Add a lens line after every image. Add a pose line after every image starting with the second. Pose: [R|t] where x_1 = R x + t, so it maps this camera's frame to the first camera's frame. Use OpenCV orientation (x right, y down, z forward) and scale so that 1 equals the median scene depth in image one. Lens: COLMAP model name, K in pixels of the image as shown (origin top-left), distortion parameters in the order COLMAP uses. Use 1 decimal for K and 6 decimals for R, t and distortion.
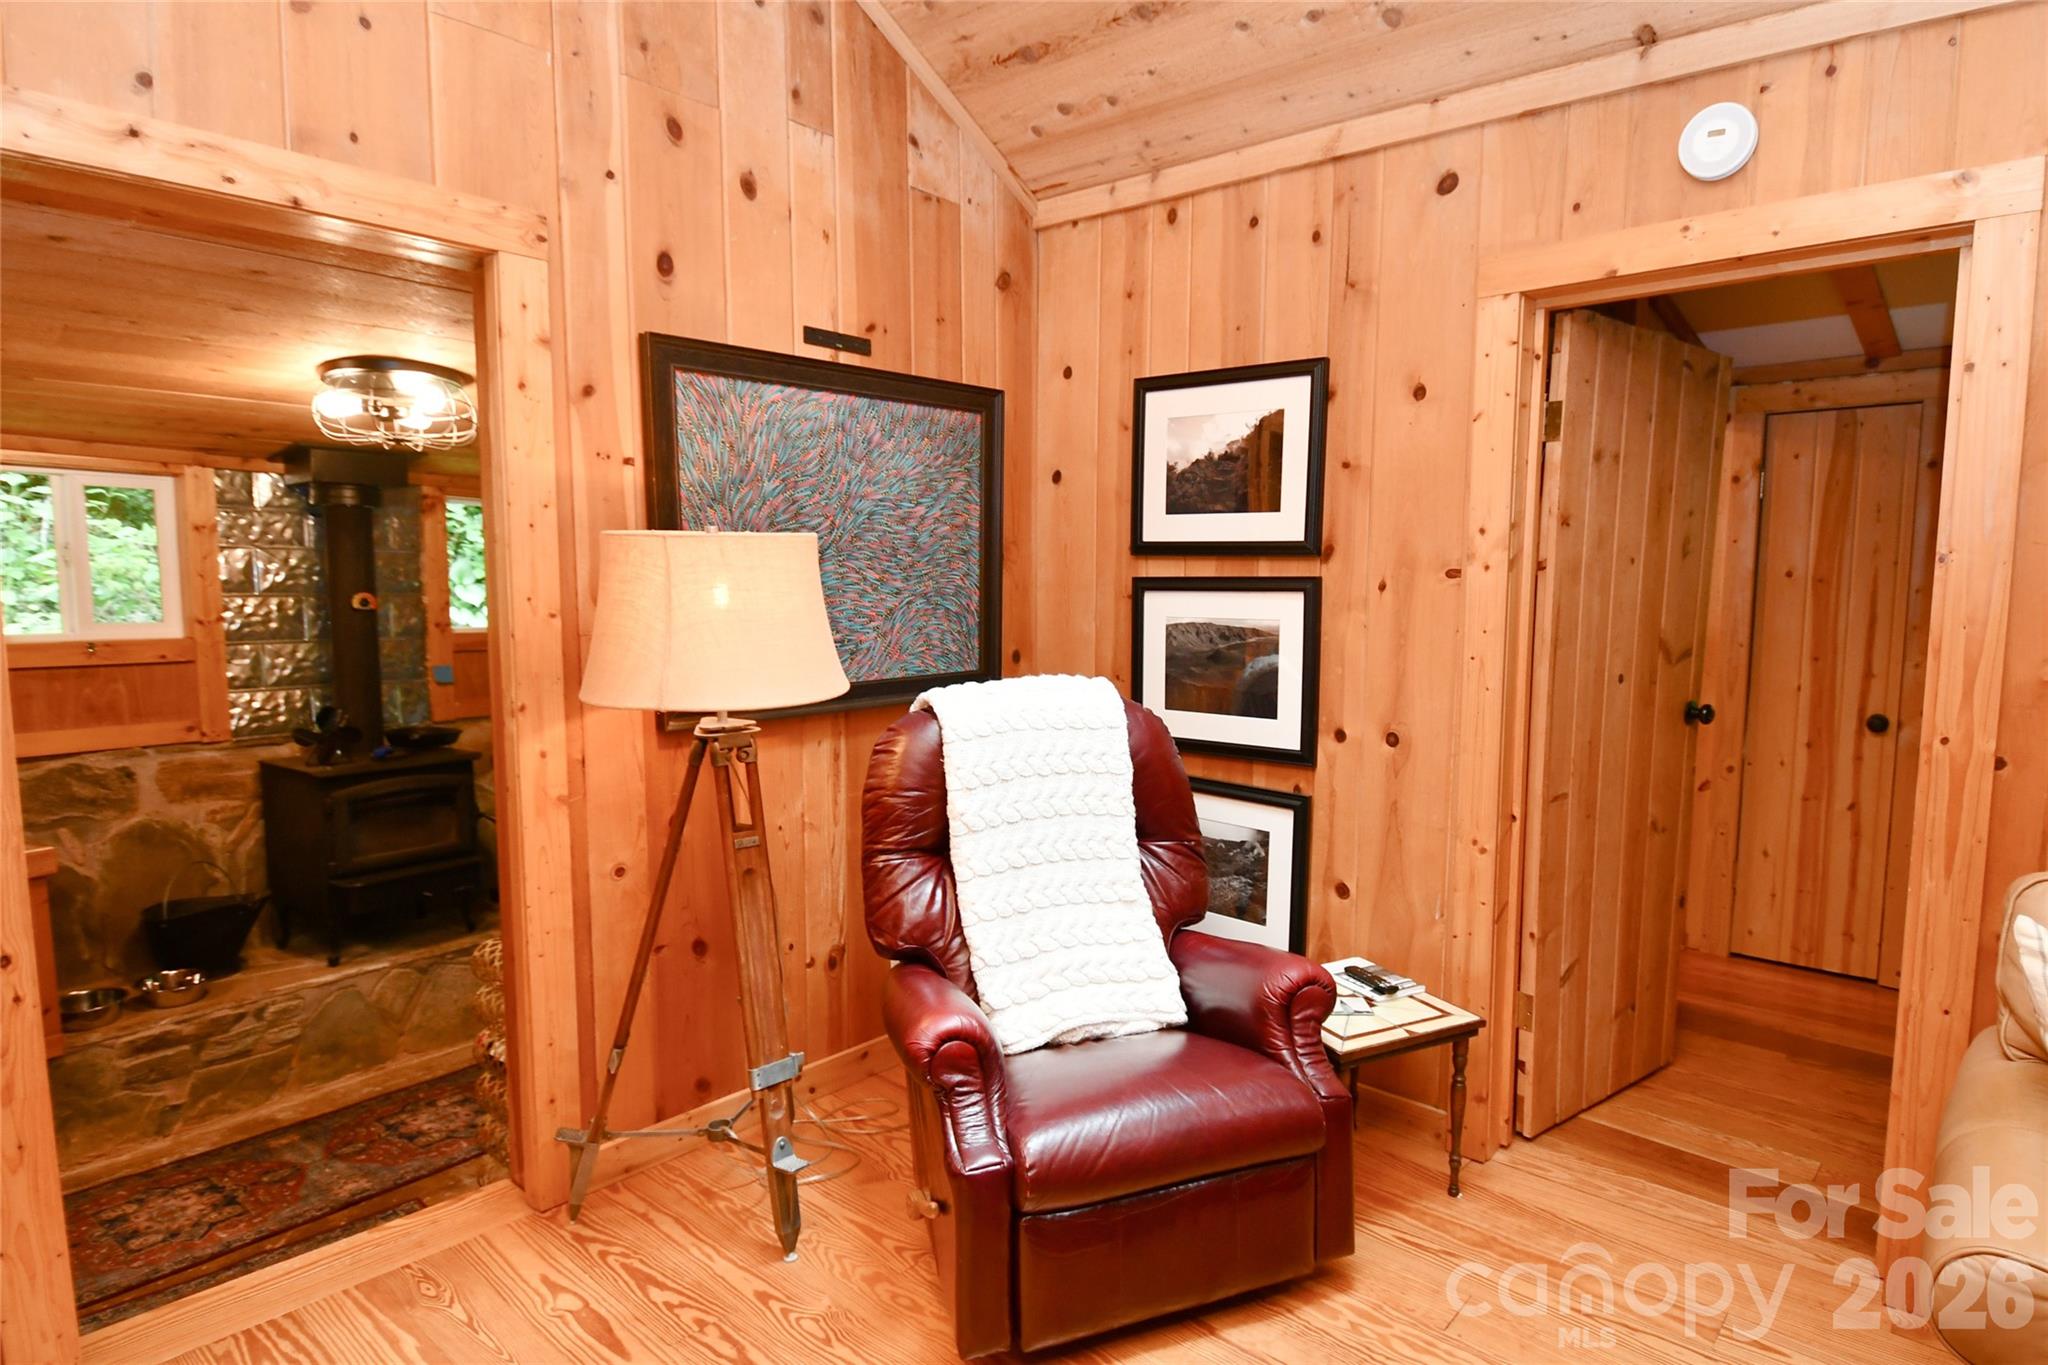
lens RADIAL K [[1118.5, 0, 1111.7], [0, 1118.5, 703.5], [0, 0, 1]] dist [0.023233, -0.029718]
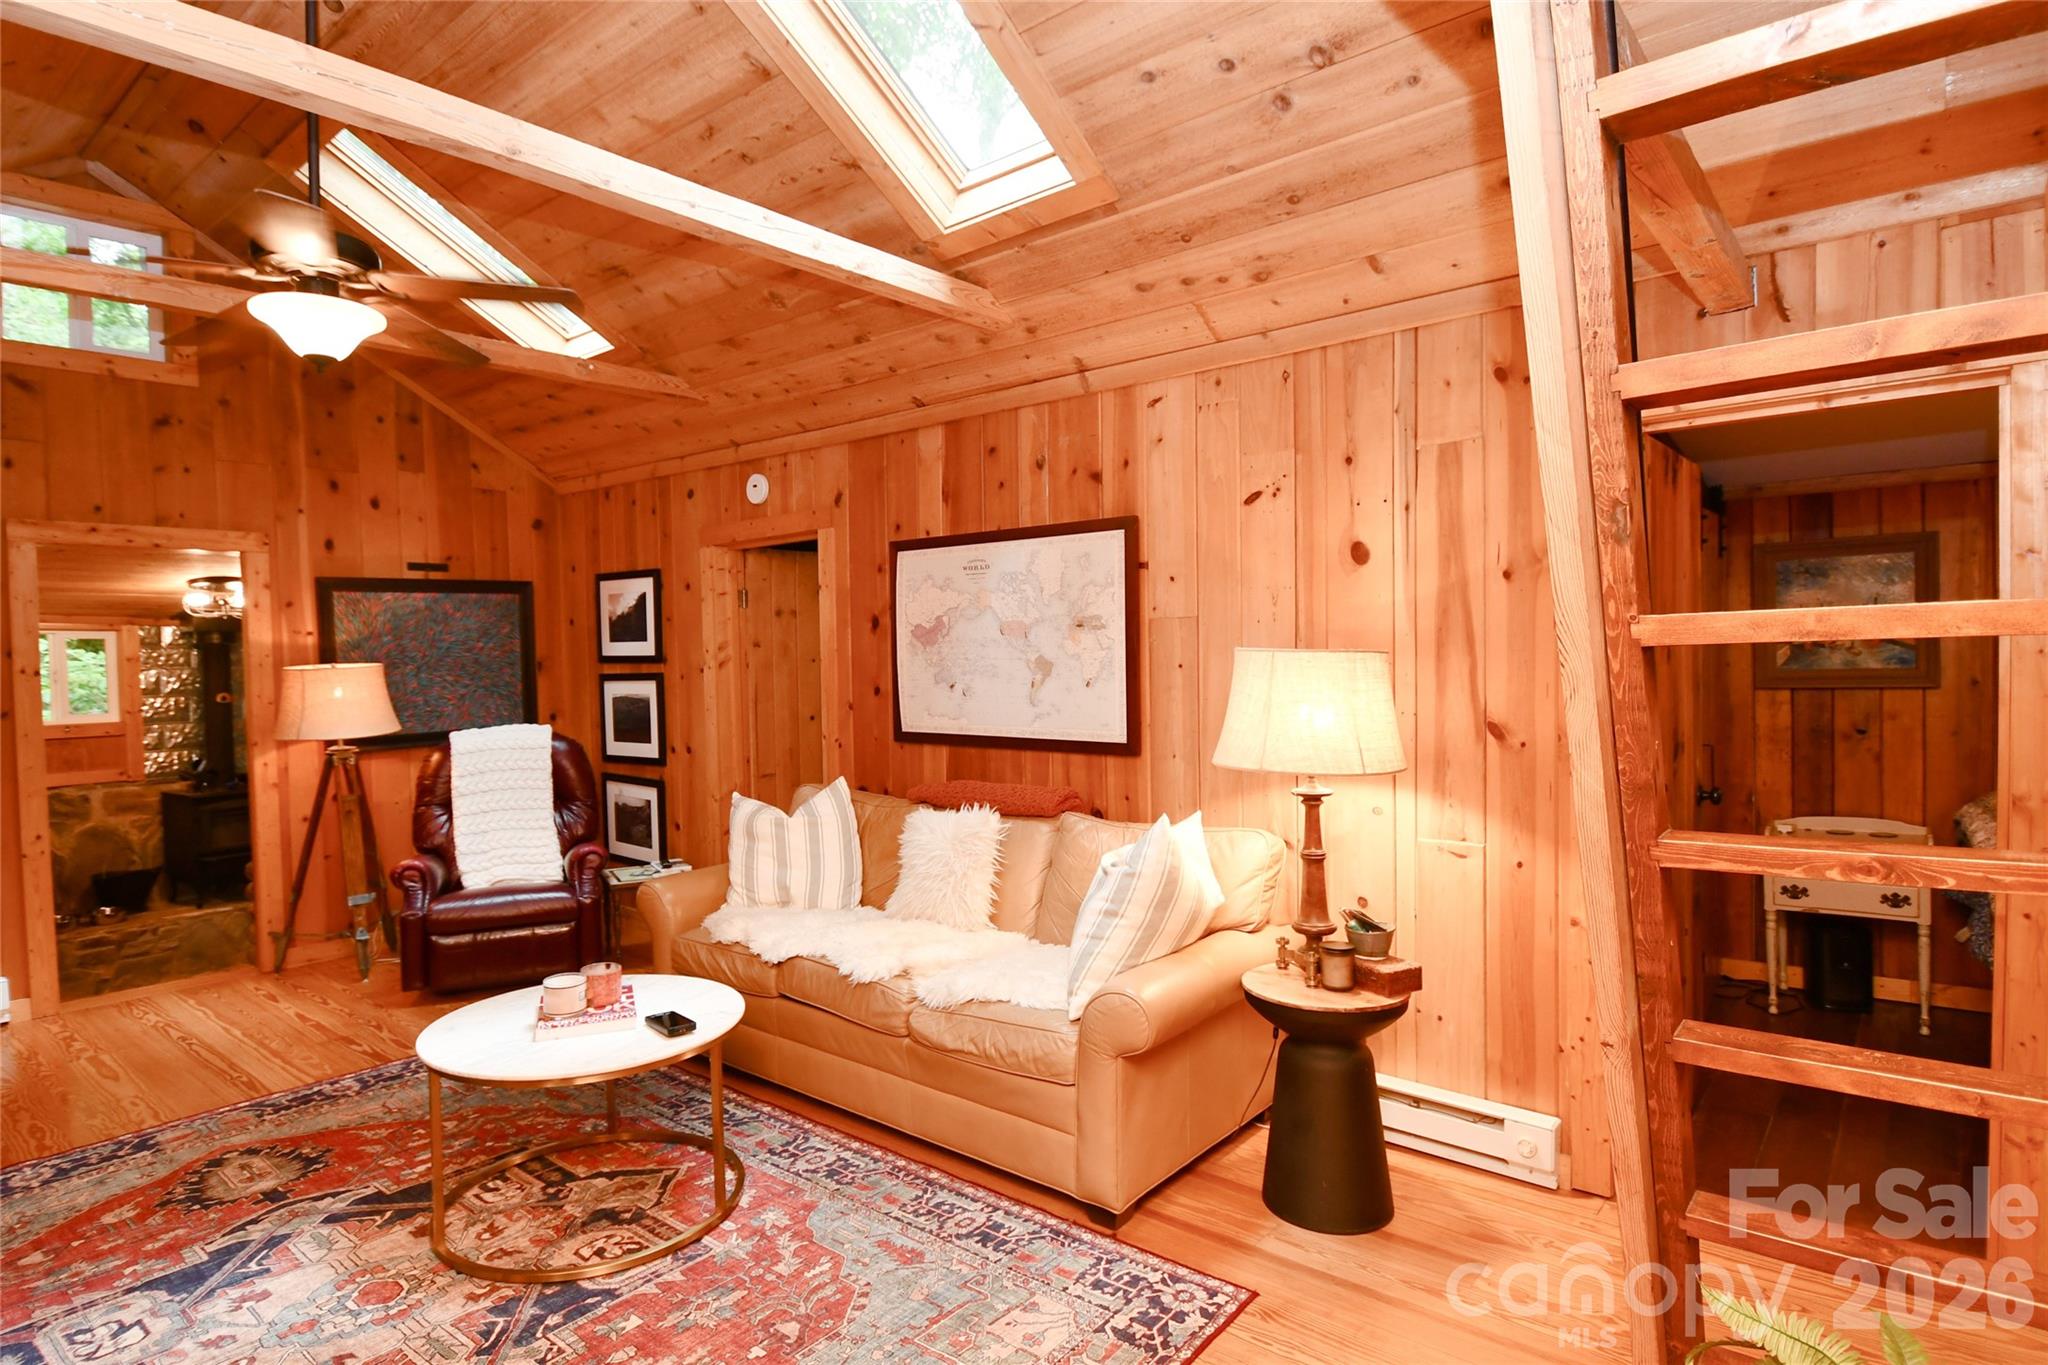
lens RADIAL K [[1080.0, 0, 1018.5], [0, 1080.0, 692.2], [0, 0, 1]] dist [0.017575, -0.027517]
pose [[0.999505, -0.030445, -0.007877, 0.772088], [0.029797, 0.996938, -0.072298, 0.077139], [0.010054, 0.072028, 0.997352, -0.876696]]
